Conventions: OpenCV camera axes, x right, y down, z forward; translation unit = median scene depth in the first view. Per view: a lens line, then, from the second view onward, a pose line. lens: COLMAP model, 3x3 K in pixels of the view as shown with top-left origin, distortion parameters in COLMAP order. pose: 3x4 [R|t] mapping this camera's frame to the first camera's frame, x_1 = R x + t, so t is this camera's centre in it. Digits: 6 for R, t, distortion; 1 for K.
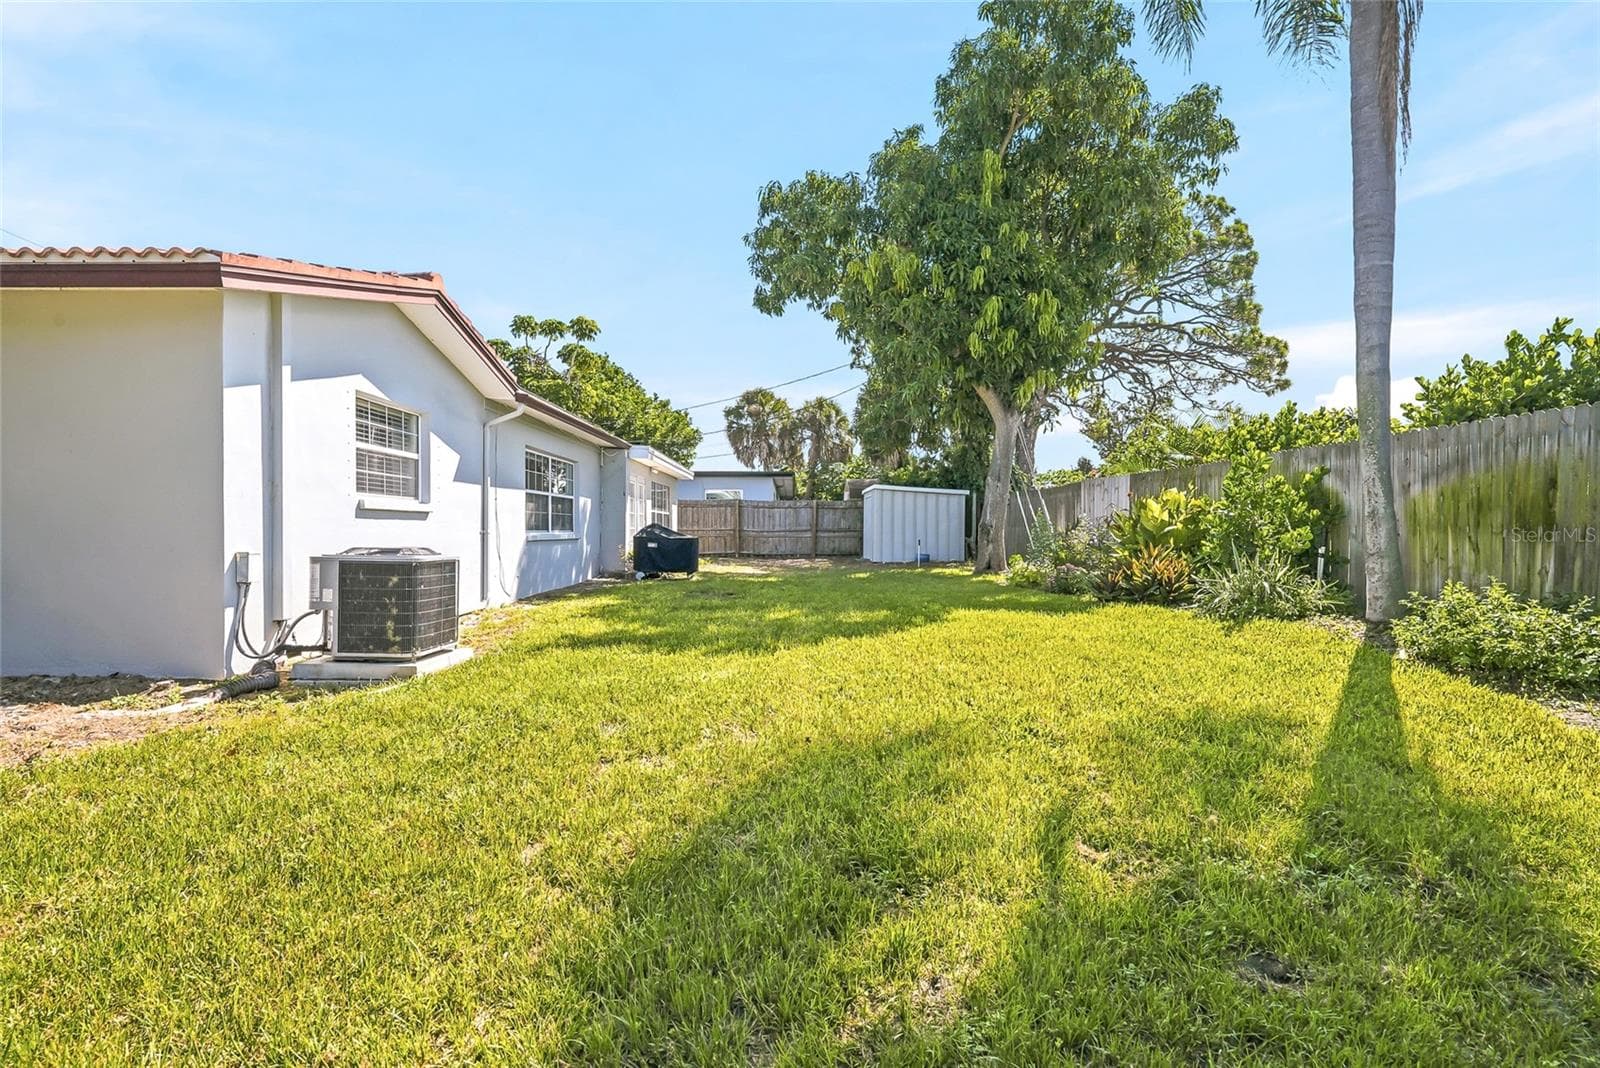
lens RADIAL K [[792.6, 0, 799.3], [0, 792.6, 545.7], [0, 0, 1]] dist [0.046483, -0.000288]
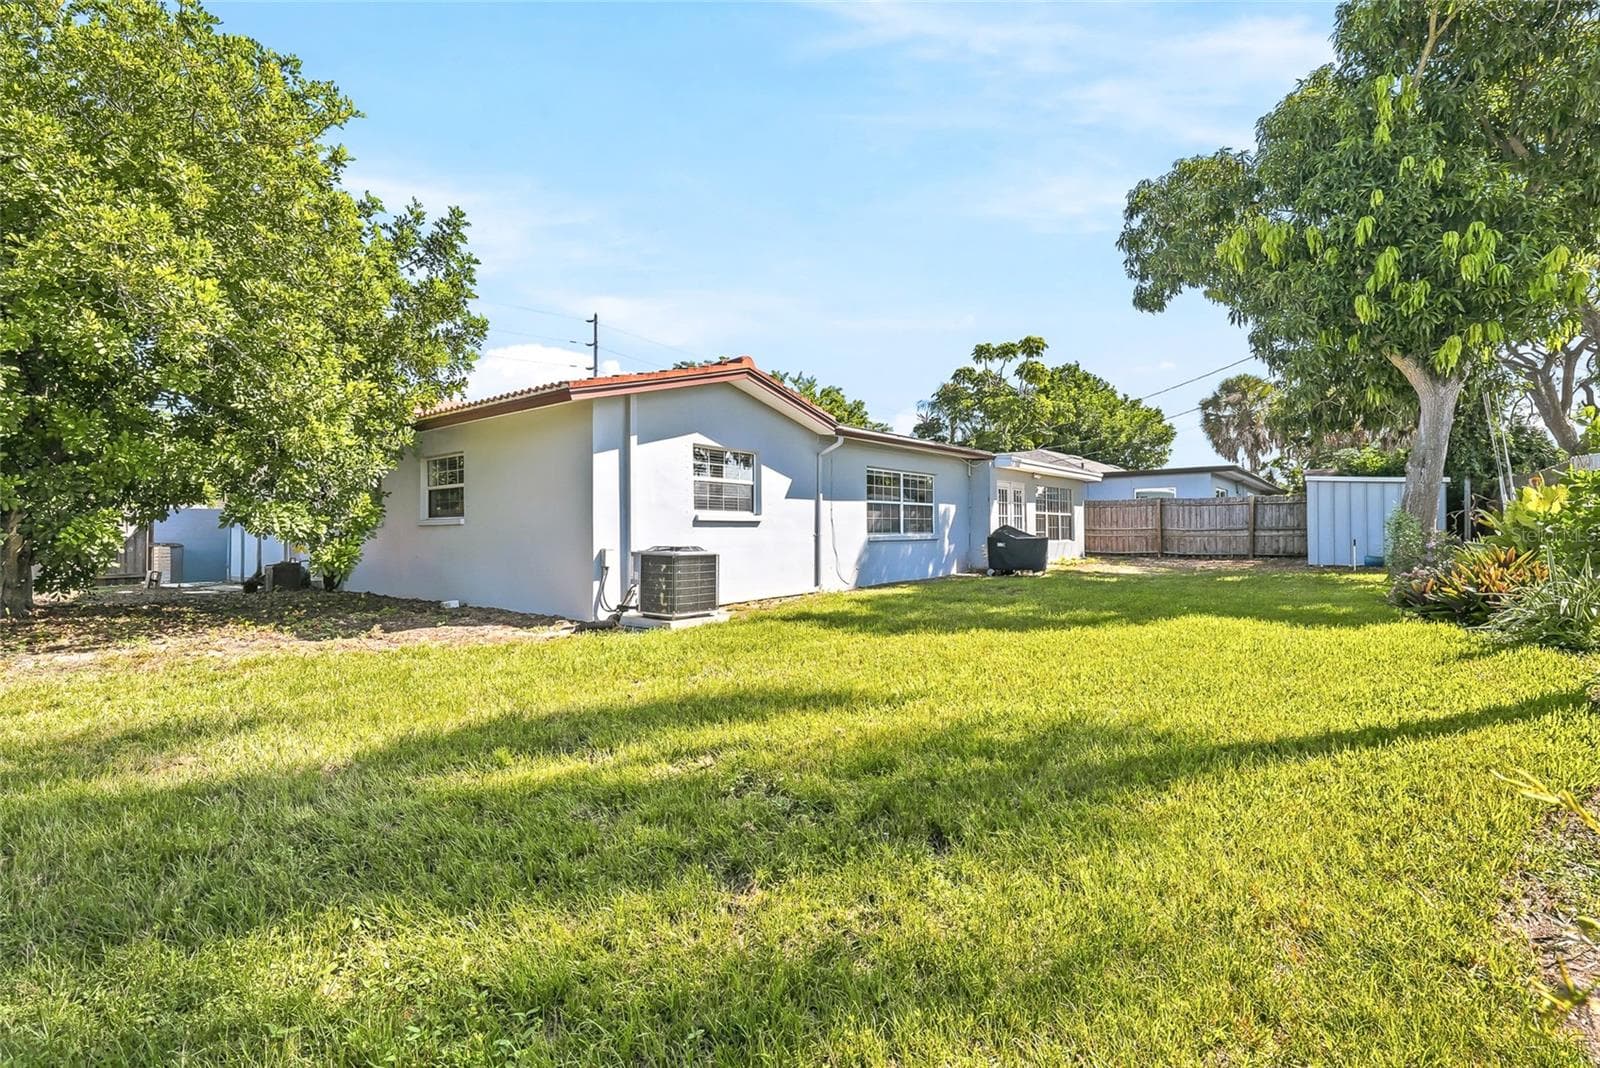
lens RADIAL K [[731.1, 0, 796.4], [0, 731.1, 536.1], [0, 0, 1]] dist [0.038326, -0.000326]
pose [[0.795505, -0.003021, -0.605940, 0.212981], [-0.003453, 0.999949, -0.009519, -0.002028], [0.605938, 0.009665, 0.795453, 0.006032]]
